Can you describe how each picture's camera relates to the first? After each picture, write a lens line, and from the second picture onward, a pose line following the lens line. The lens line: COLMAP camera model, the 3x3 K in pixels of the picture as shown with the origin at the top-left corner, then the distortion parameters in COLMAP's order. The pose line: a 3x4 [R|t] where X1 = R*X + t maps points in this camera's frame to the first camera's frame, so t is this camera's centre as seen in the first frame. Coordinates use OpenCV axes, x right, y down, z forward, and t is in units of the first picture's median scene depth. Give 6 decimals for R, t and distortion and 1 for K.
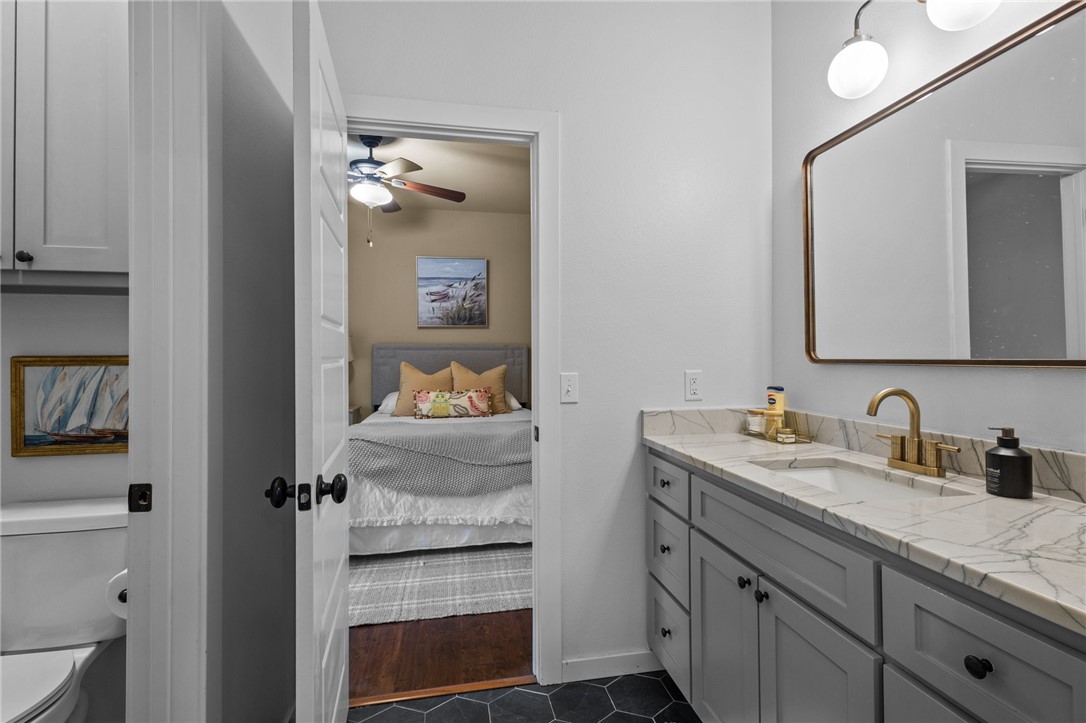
lens RADIAL K [[499.7, 0, 548.0], [0, 499.7, 359.3], [0, 0, 1]] dist [0.000259, -0.000913]
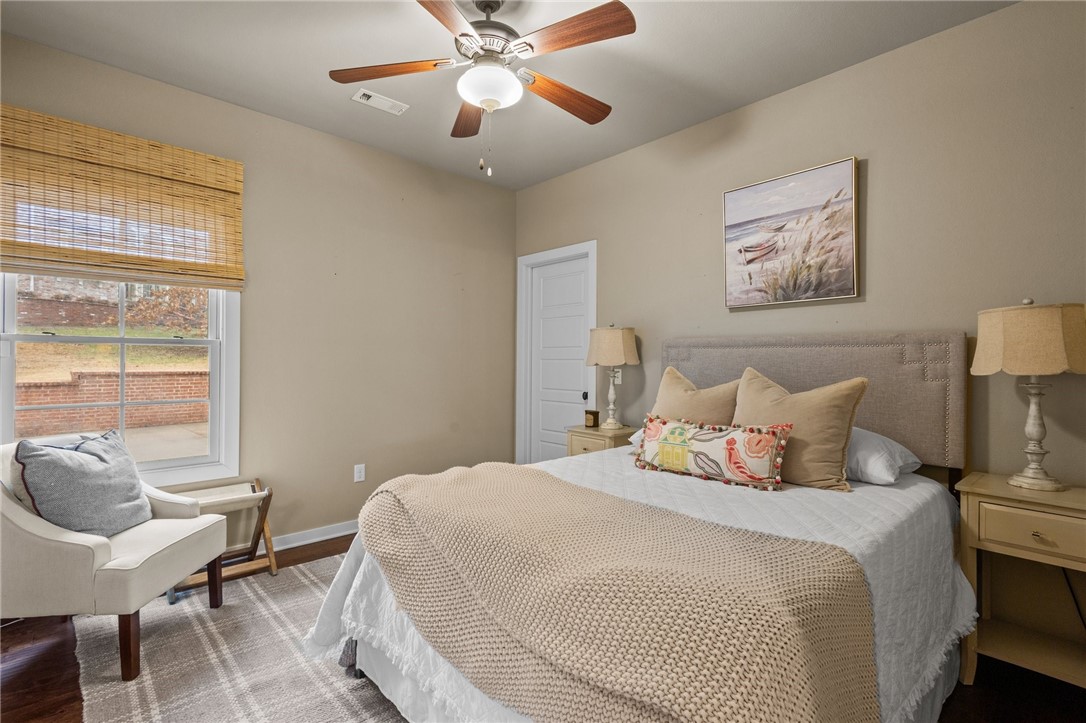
lens RADIAL K [[499.7, 0, 548.0], [0, 499.7, 359.3], [0, 0, 1]] dist [0.000259, -0.000913]
pose [[0.523163, 0.001978, -0.852230, 0.138162], [-0.012054, 0.999914, -0.005079, 0.000841], [0.852147, 0.012930, 0.523143, 0.506798]]
